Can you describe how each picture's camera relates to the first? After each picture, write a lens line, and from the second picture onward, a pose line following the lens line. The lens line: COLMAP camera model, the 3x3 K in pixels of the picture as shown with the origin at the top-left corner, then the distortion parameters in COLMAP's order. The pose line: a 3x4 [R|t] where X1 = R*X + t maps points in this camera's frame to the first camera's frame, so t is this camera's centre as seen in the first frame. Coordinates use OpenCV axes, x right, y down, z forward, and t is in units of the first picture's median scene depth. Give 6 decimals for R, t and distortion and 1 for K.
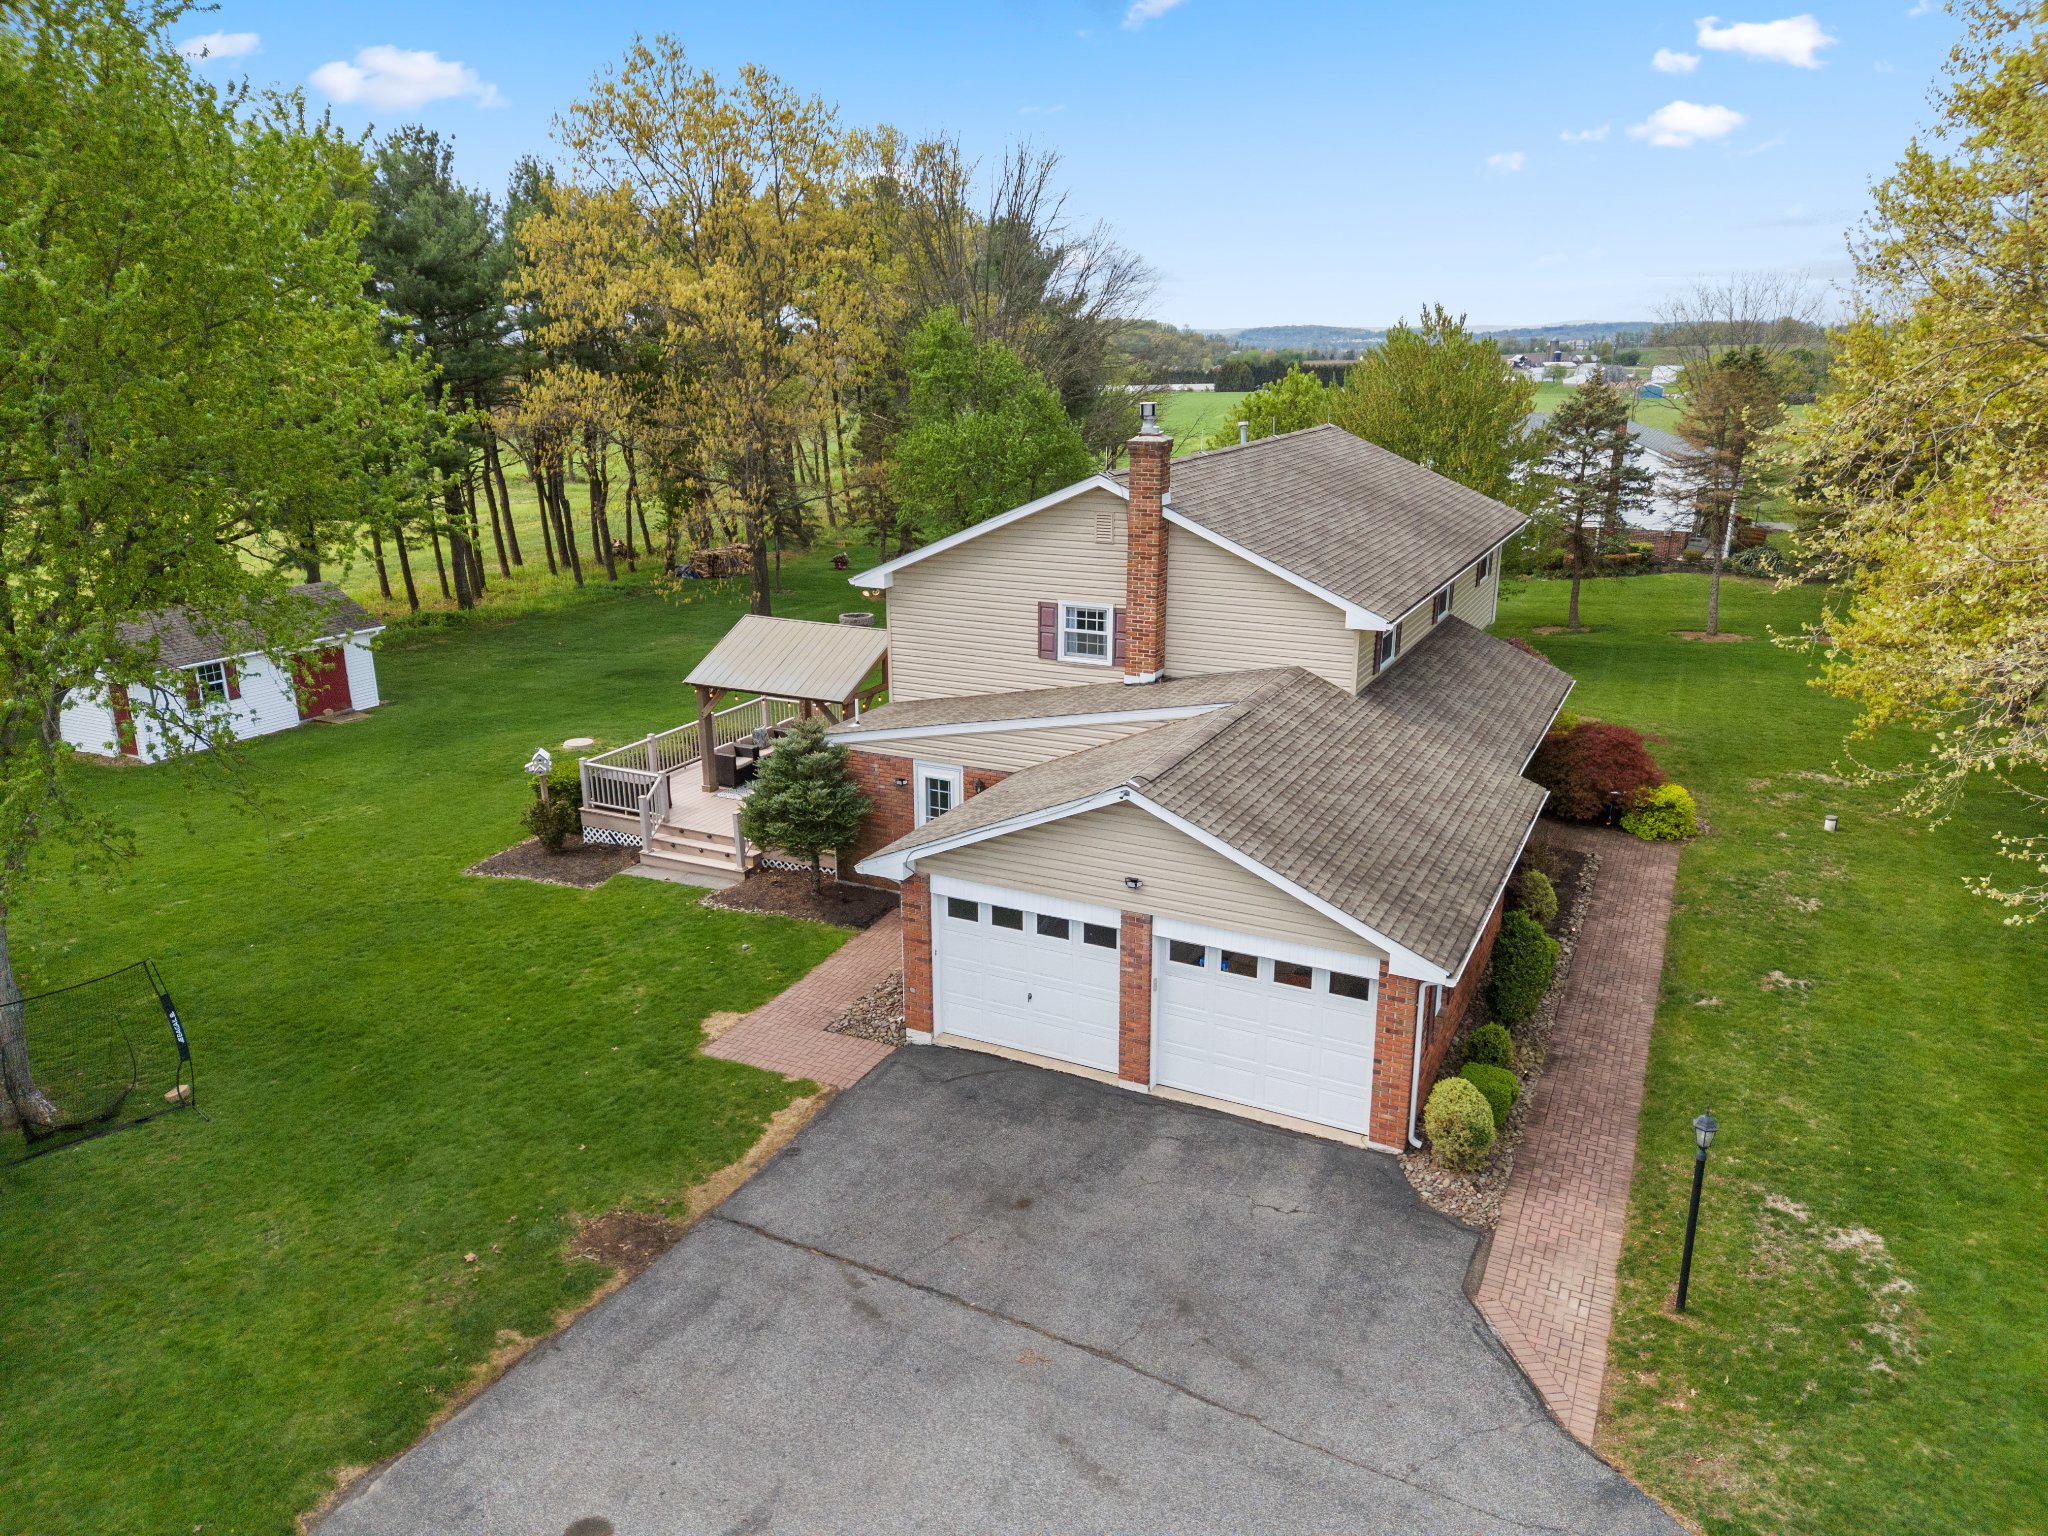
lens RADIAL K [[1425.3, 0, 1024.0], [0, 1425.3, 768.0], [0, 0, 1]] dist [0.087408, -0.087811]
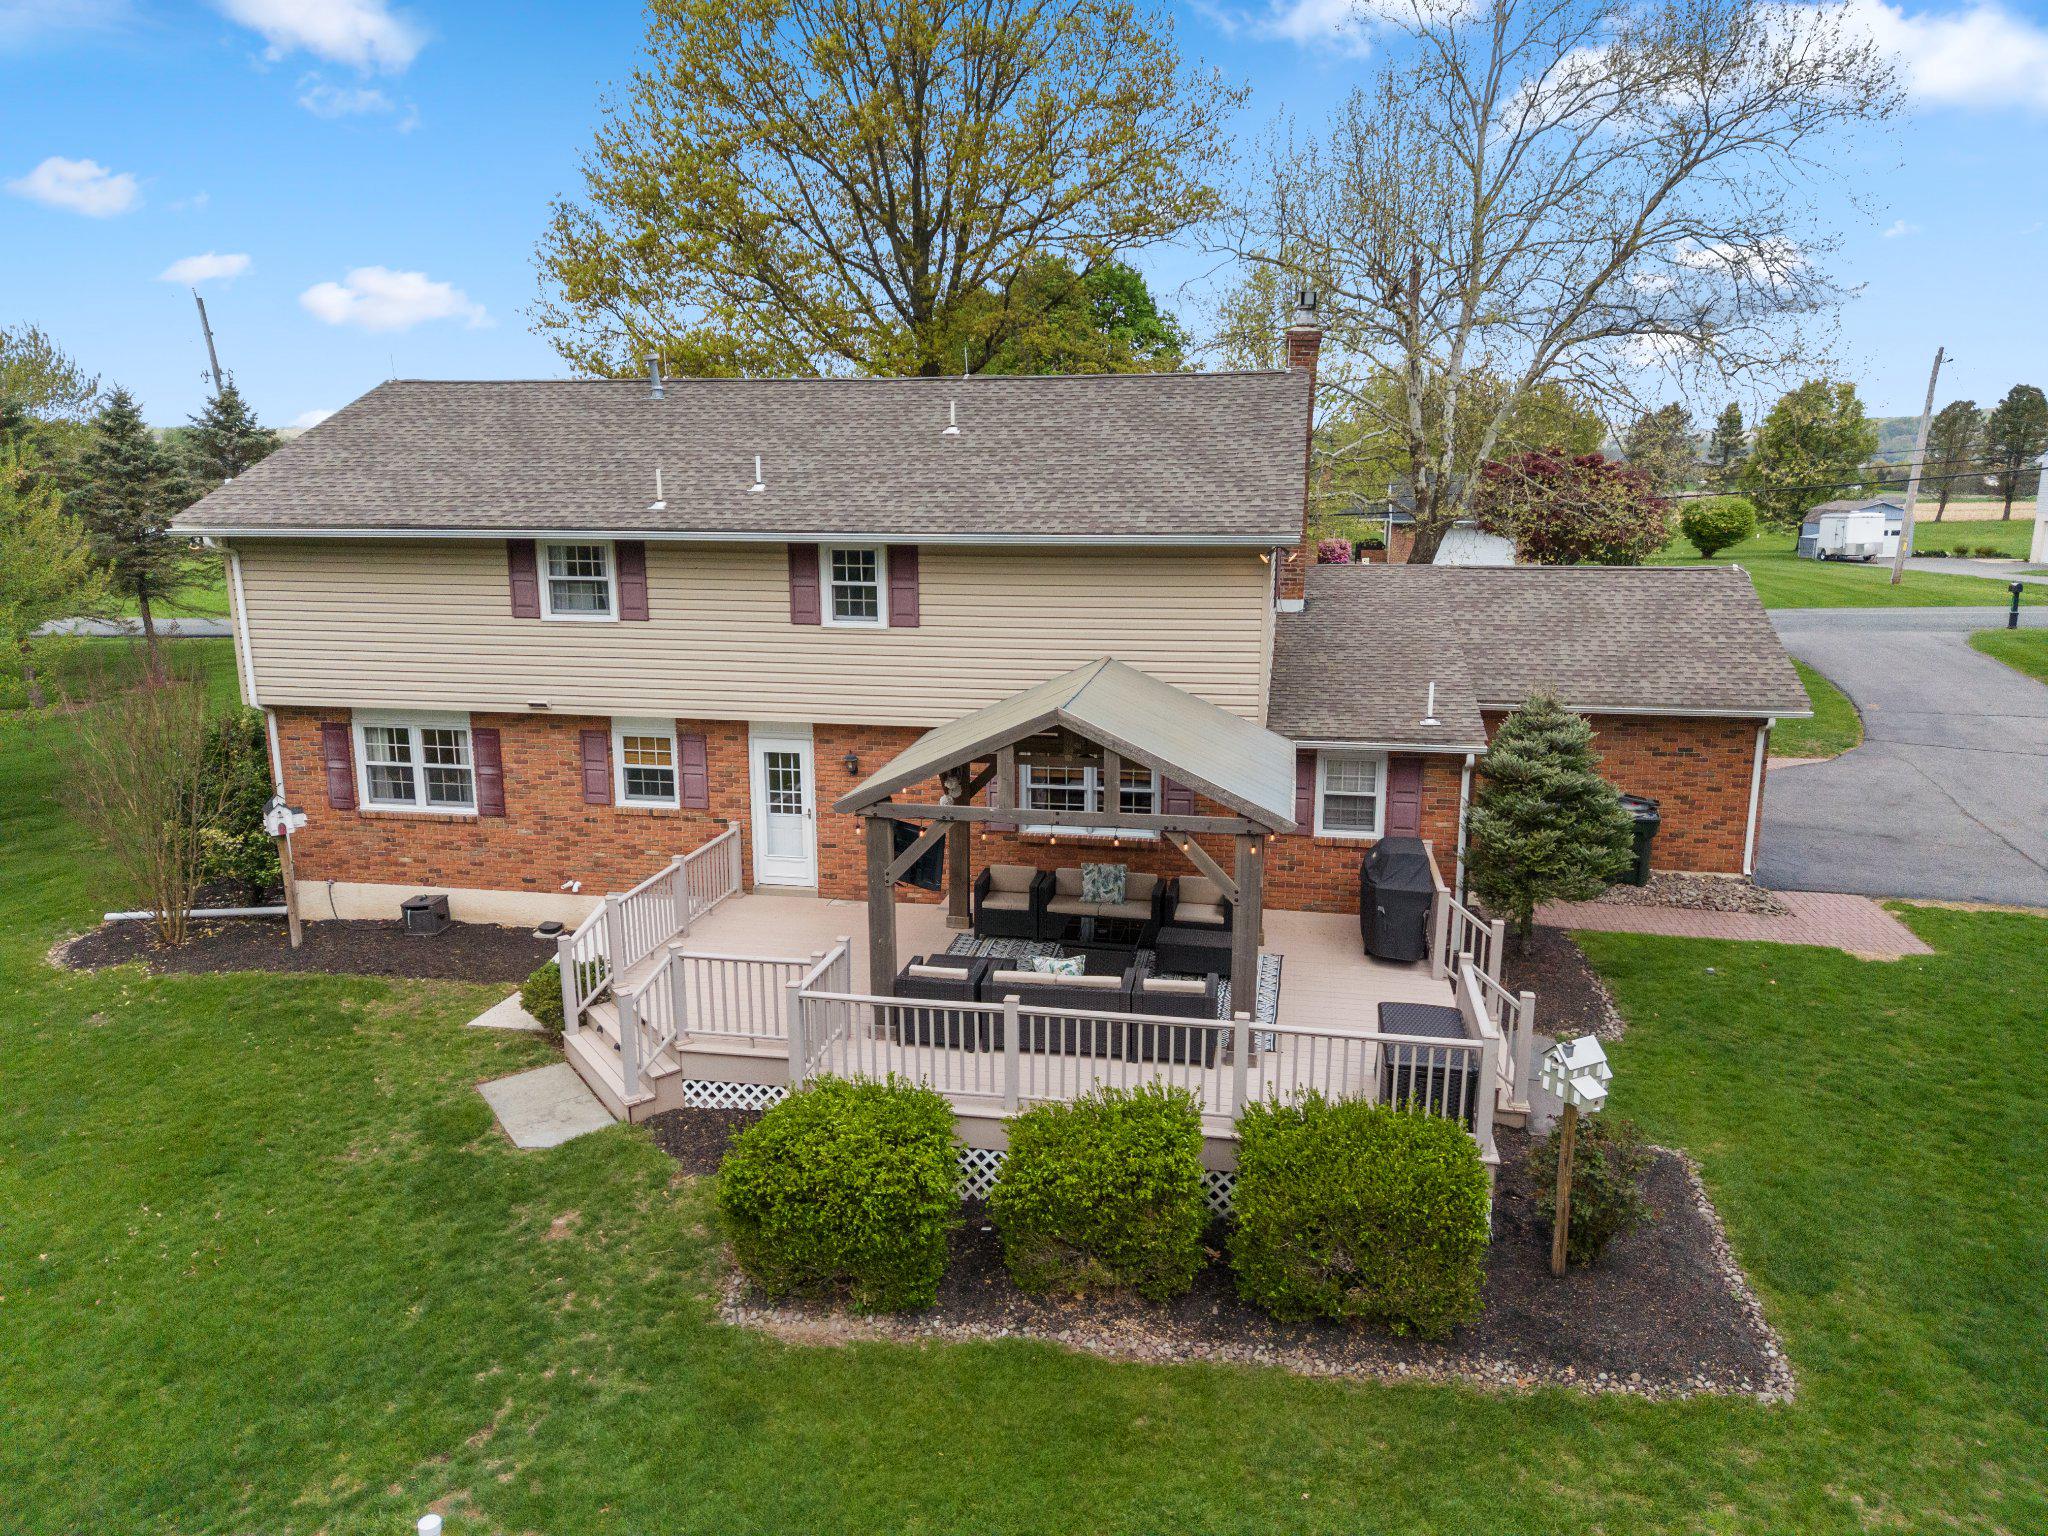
lens RADIAL K [[1414.2, 0, 1024.0], [0, 1414.2, 768.0], [0, 0, 1]] dist [0.121611, -0.146152]
pose [[-0.266183, -0.195798, 0.943827, -0.879173], [0.283109, 0.920088, 0.270717, -0.303818], [-0.921410, 0.339266, -0.189480, 1.605355]]
